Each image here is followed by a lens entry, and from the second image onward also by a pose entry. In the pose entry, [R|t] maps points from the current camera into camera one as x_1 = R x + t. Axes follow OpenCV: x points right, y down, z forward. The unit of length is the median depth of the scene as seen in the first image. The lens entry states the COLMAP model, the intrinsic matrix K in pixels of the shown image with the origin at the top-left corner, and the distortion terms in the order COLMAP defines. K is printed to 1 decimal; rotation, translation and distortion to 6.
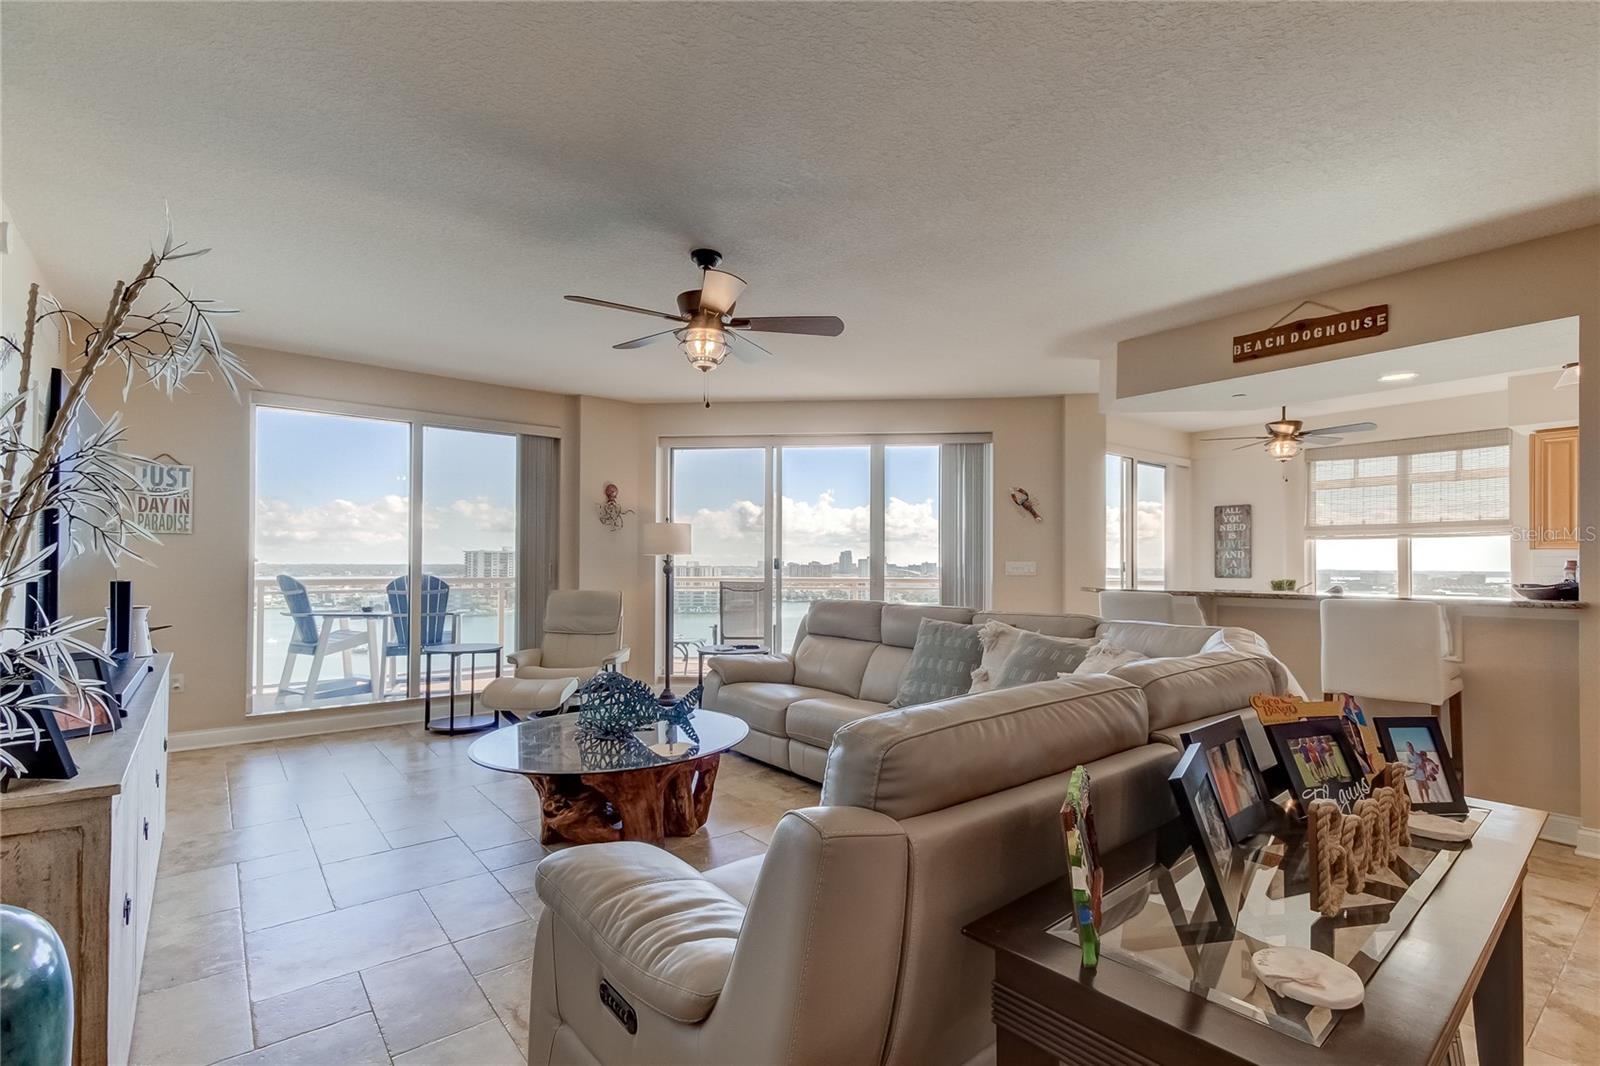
lens RADIAL K [[737.0, 0, 827.6], [0, 737.0, 567.3], [0, 0, 1]] dist [0.014621, -0.000251]
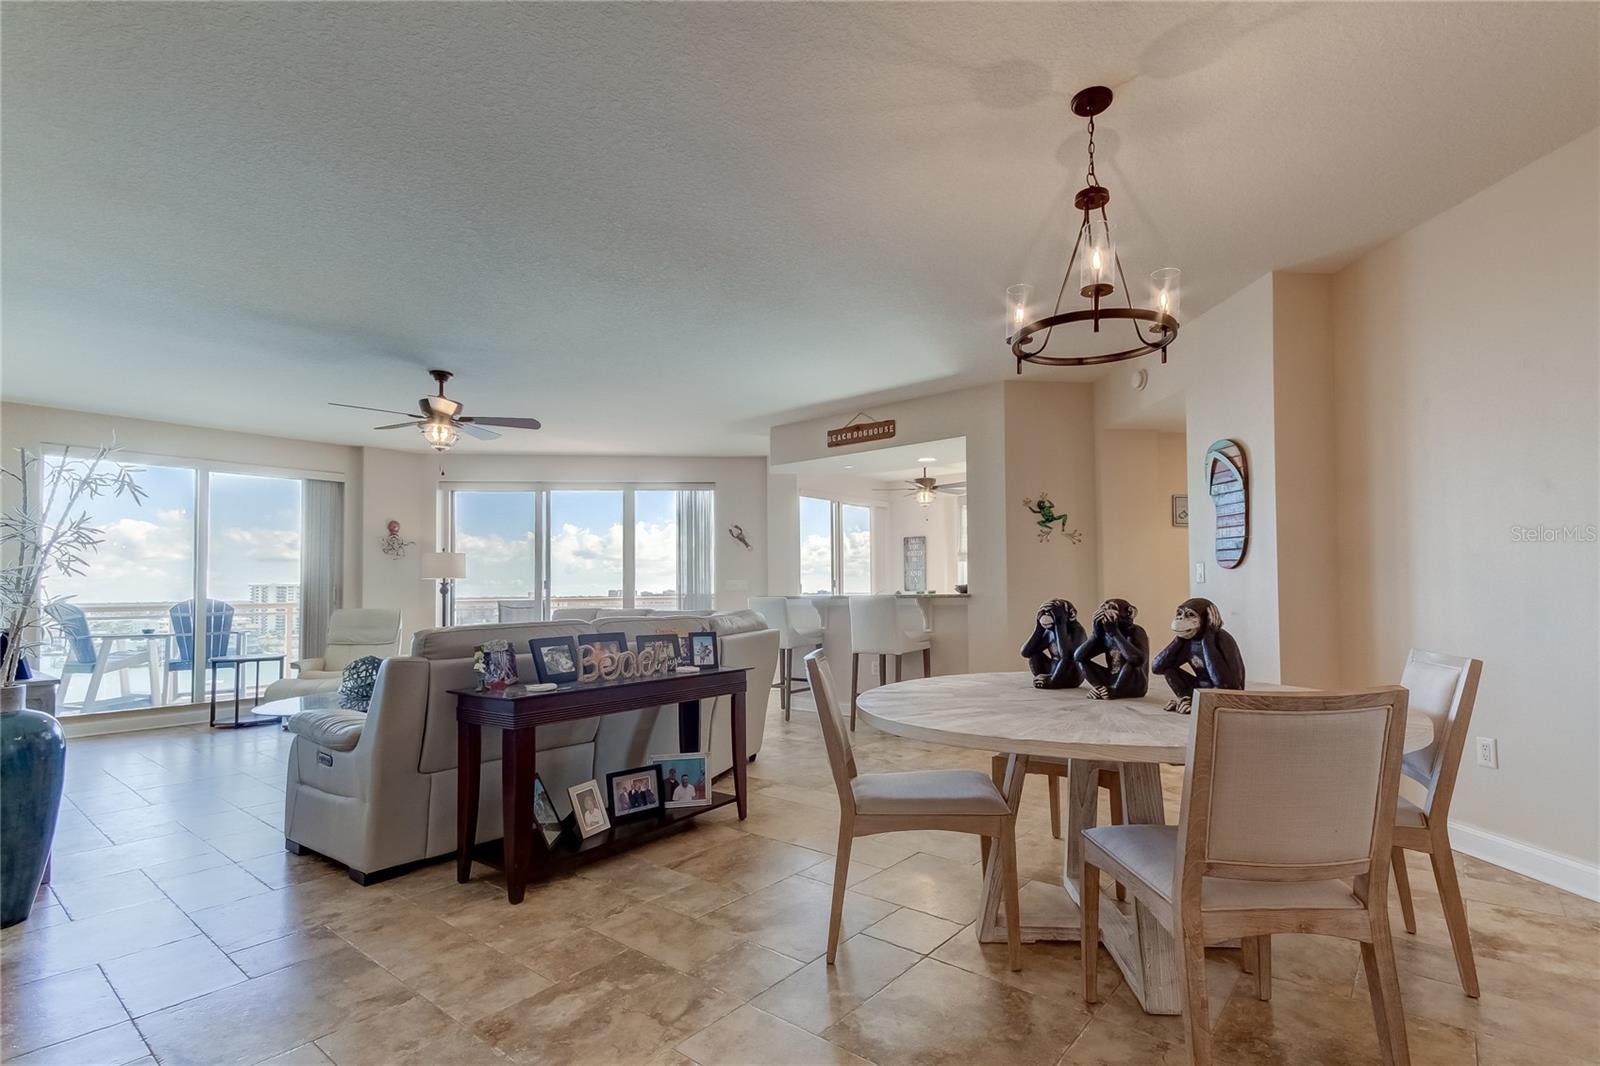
lens RADIAL K [[741.5, 0, 844.5], [0, 741.5, 568.0], [0, 0, 1]] dist [0.022016, 0.000052]
pose [[0.977357, -0.010977, 0.211311, 0.171014], [0.018475, 0.999267, -0.033540, 0.019311], [-0.210788, 0.036685, 0.976843, -0.348783]]
